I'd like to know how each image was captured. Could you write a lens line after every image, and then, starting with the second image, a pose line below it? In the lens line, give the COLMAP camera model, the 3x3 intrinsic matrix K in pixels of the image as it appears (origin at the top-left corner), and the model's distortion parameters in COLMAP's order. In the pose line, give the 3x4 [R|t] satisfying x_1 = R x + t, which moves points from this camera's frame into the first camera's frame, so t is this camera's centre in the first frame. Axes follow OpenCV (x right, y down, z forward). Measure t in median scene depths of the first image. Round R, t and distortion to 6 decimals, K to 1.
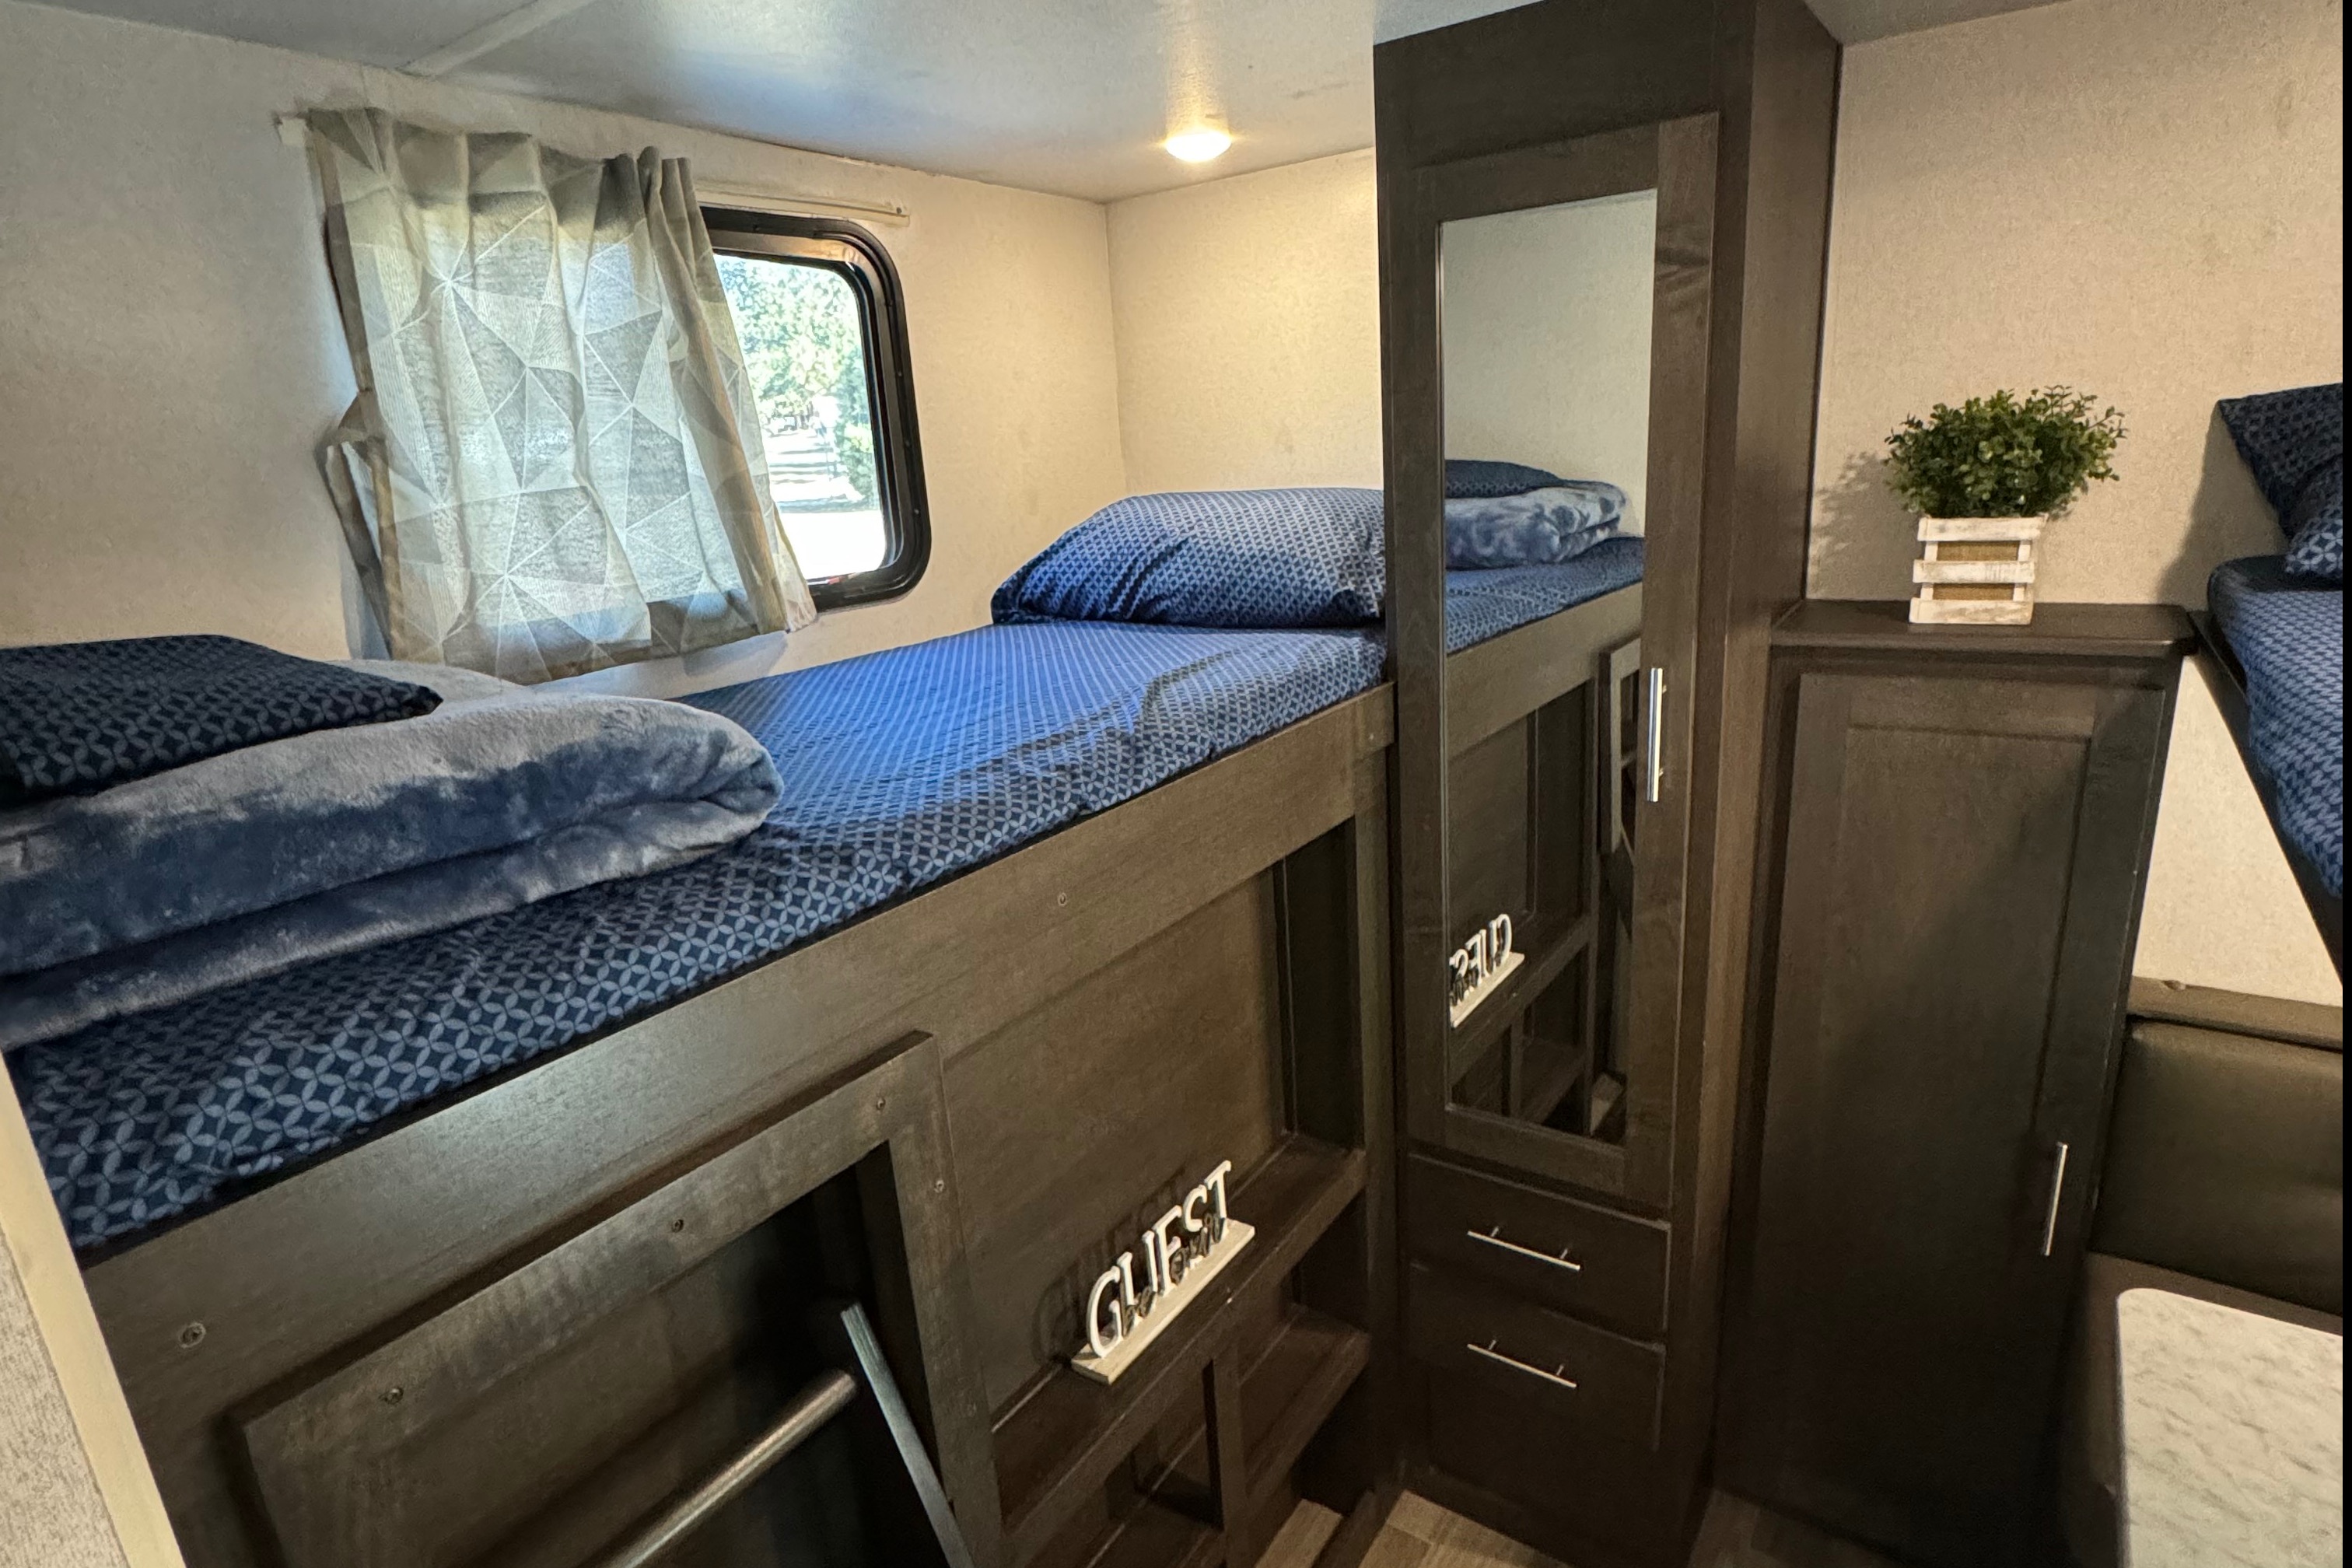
lens RADIAL K [[1254.2, 0, 1147.5], [0, 1254.2, 859.5], [0, 0, 1]] dist [0.024195, -0.023099]
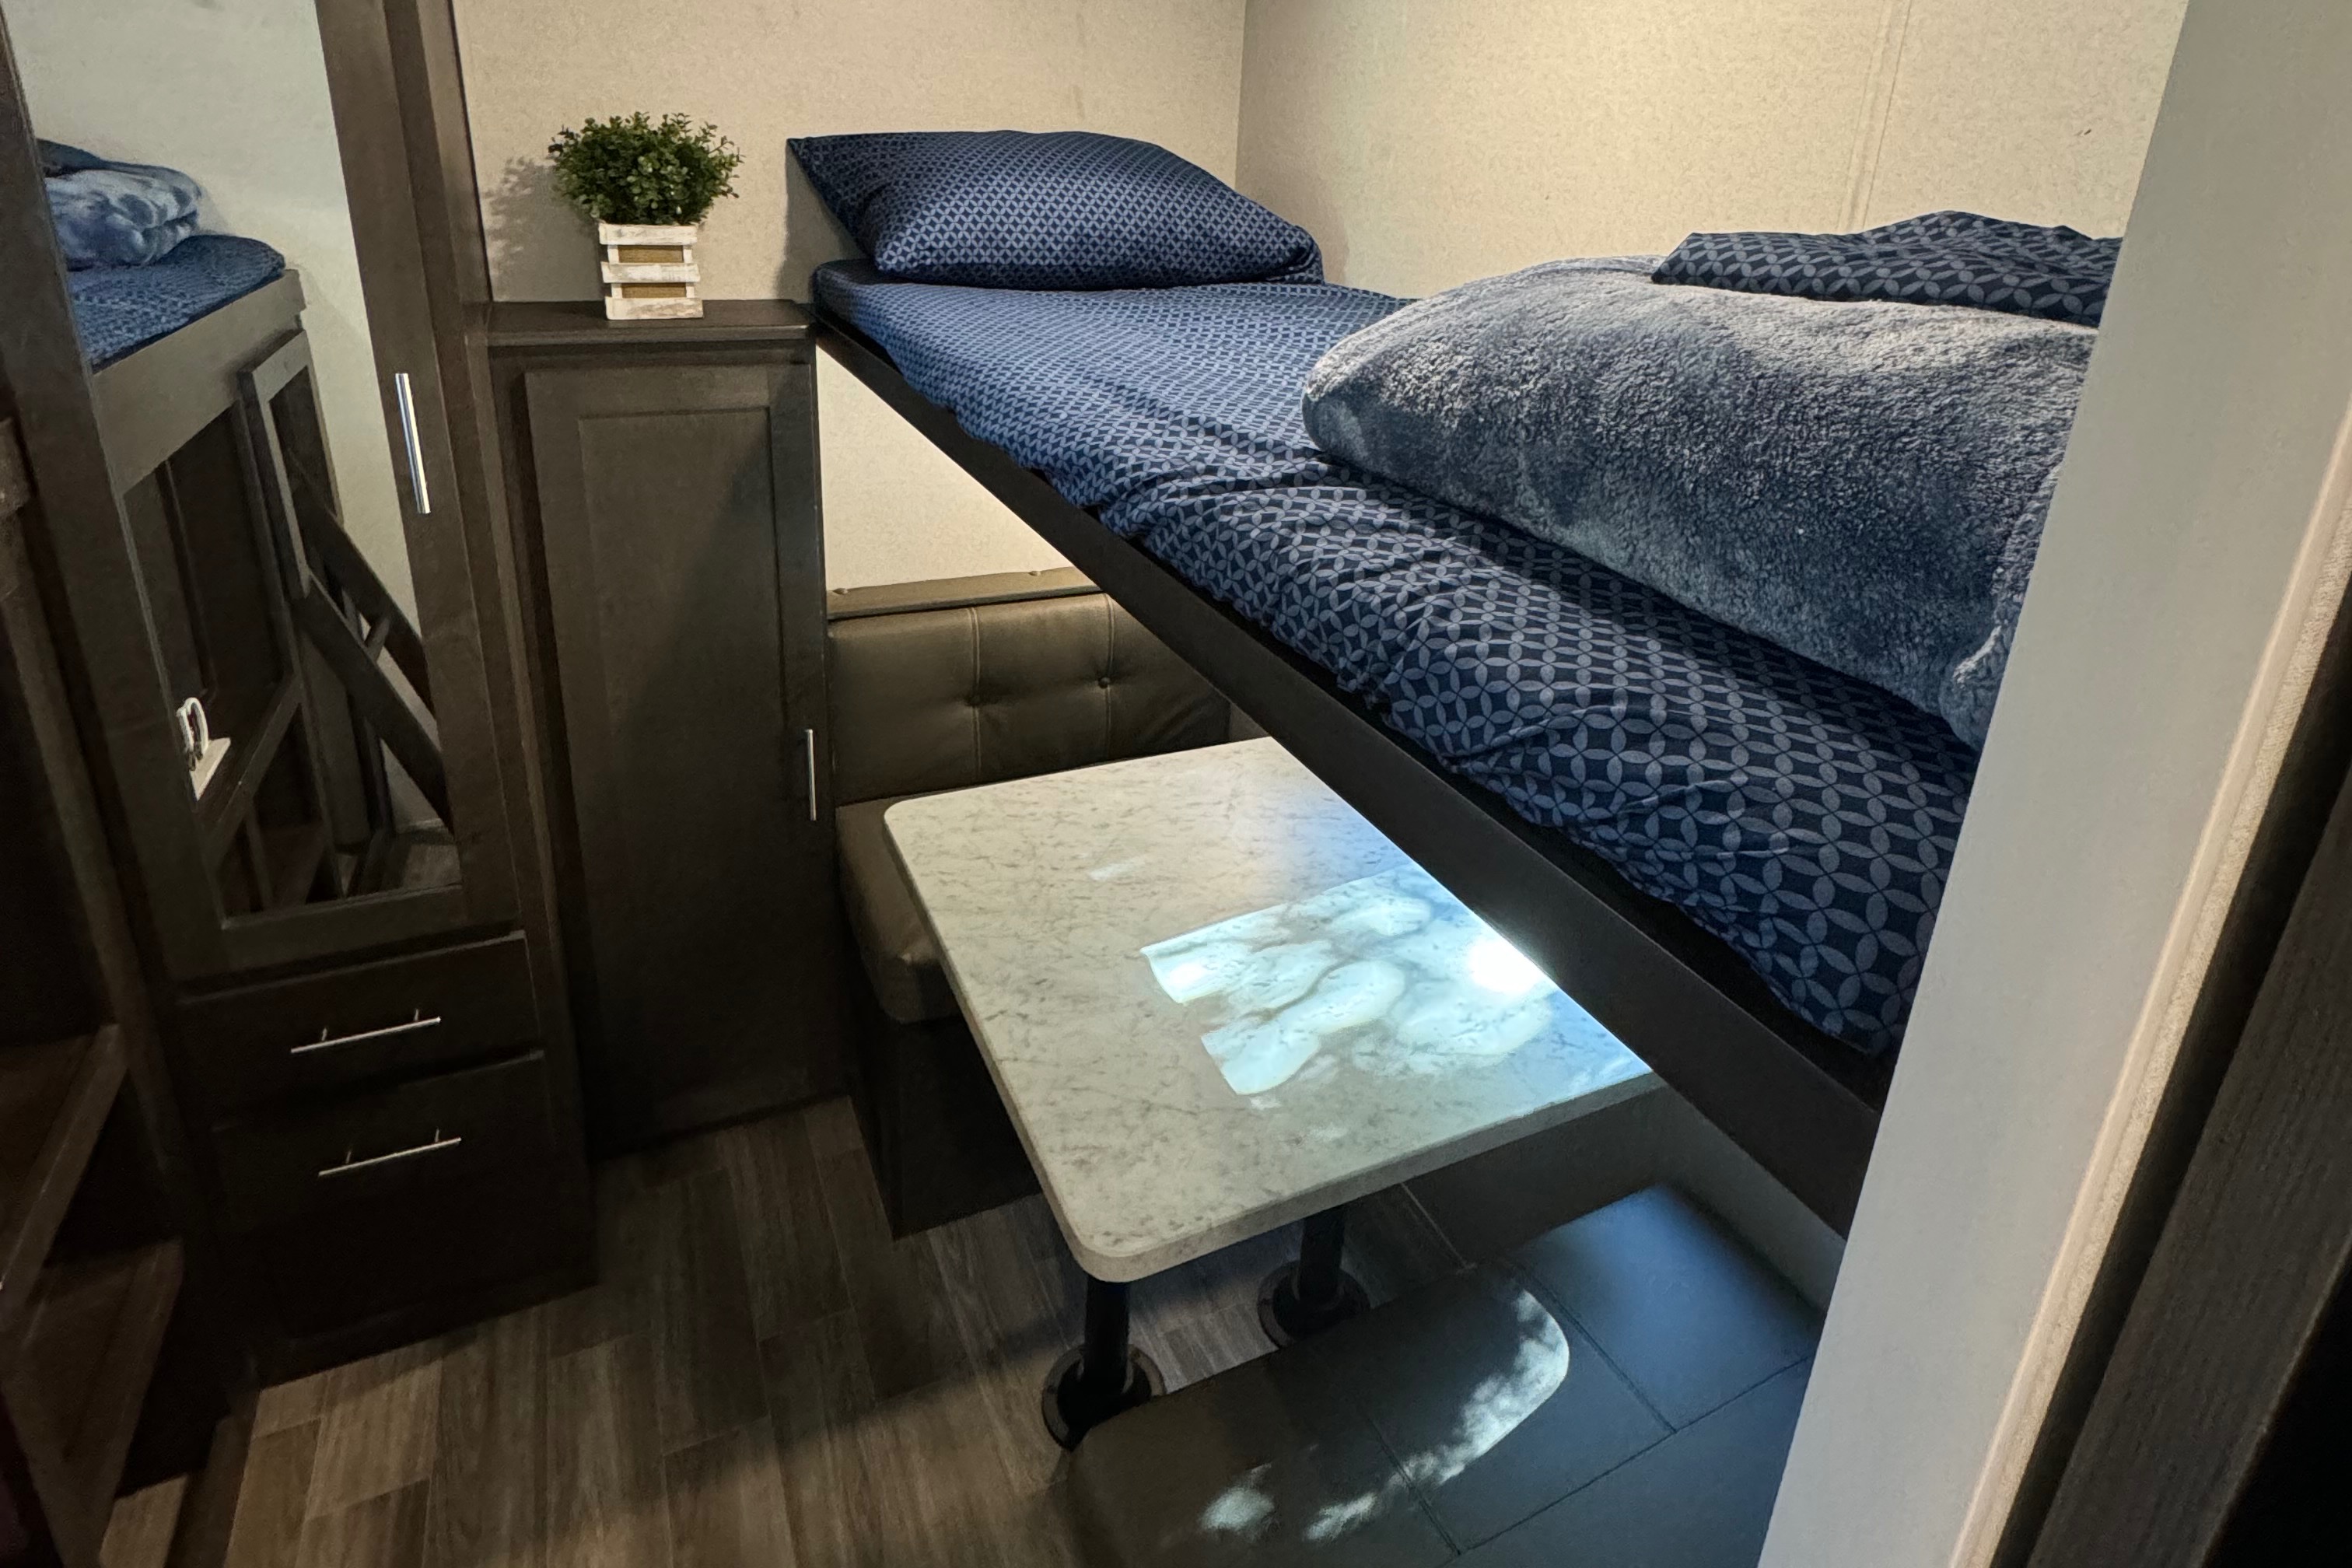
lens RADIAL K [[1239.4, 0, 1192.6], [0, 1239.4, 698.0], [0, 0, 1]] dist [-0.001834, 0.001504]
pose [[0.494464, -0.280028, 0.822855, -0.141326], [0.197559, 0.958113, 0.207343, 0.009949], [-0.846449, 0.060039, 0.529074, -0.007535]]
